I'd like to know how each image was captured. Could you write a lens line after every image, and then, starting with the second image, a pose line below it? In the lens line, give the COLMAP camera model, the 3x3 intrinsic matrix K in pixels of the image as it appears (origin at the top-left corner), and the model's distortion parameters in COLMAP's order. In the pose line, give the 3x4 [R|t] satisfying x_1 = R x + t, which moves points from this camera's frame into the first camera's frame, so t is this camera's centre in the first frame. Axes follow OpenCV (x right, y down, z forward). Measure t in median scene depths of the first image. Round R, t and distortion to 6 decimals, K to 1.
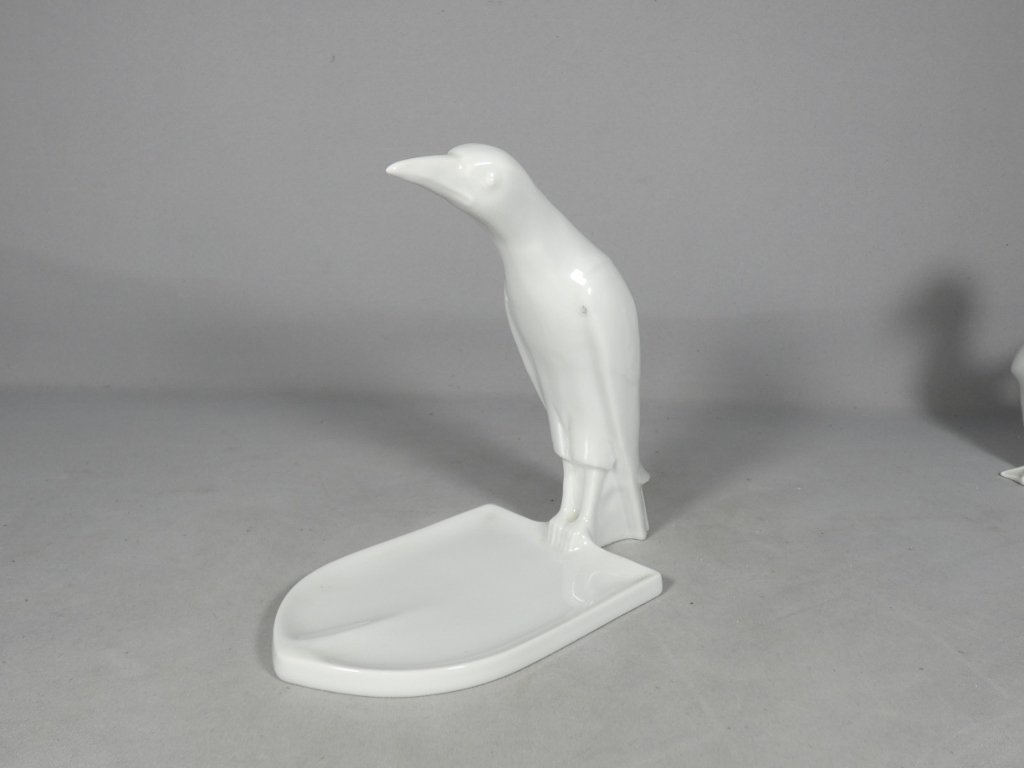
lens RADIAL K [[882.9, 0, 512.0], [0, 882.9, 384.0], [0, 0, 1]] dist [-0.011448, -0.020132]
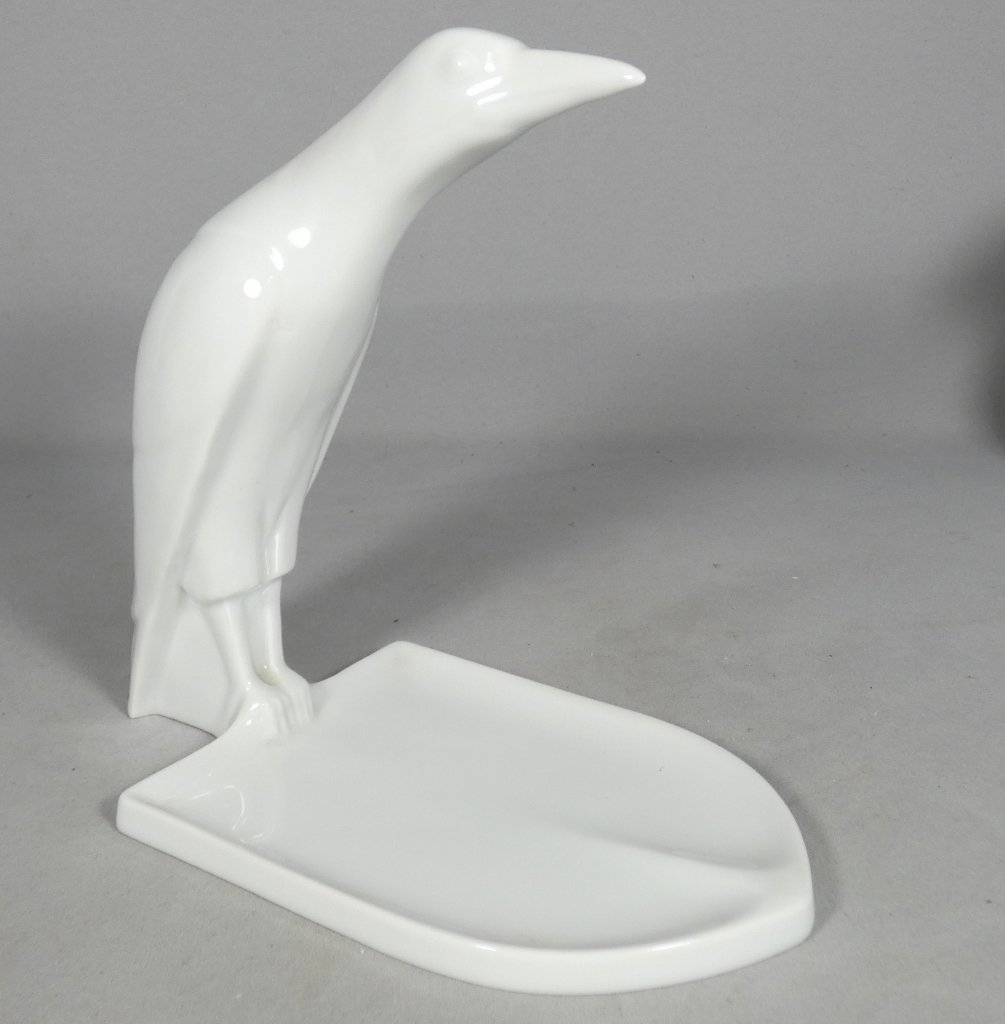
lens RADIAL K [[1308.3, 0, 488.1], [0, 1308.3, 456.8], [0, 0, 1]] dist [-0.007189, -0.022871]
pose [[0.996843, -0.042332, 0.067176, 0.055841], [0.038646, 0.997724, 0.055256, -0.029384], [-0.069362, -0.052486, 0.996210, 0.107996]]
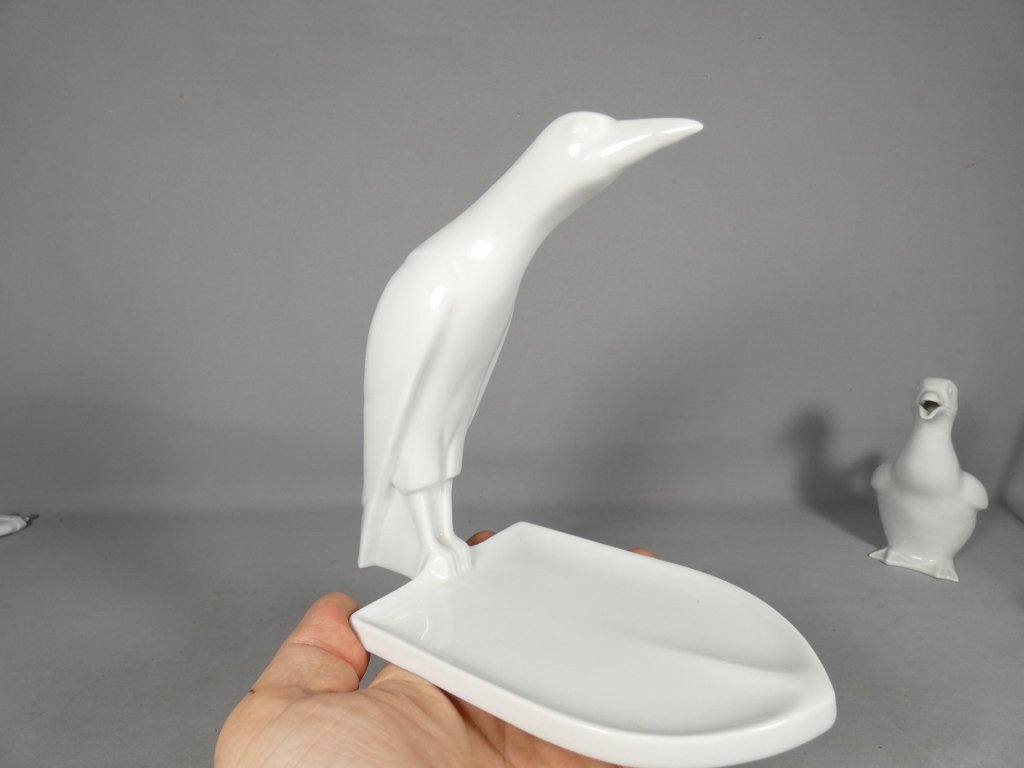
lens RADIAL K [[611.2, 0, 512.0], [0, 611.2, 384.0], [0, 0, 1]] dist [0.002675, 0.001292]
pose [[0.998307, -0.043430, 0.038695, 0.020737], [0.045671, 0.997210, -0.059046, 0.027007], [-0.036023, 0.060713, 0.997505, 0.290209]]
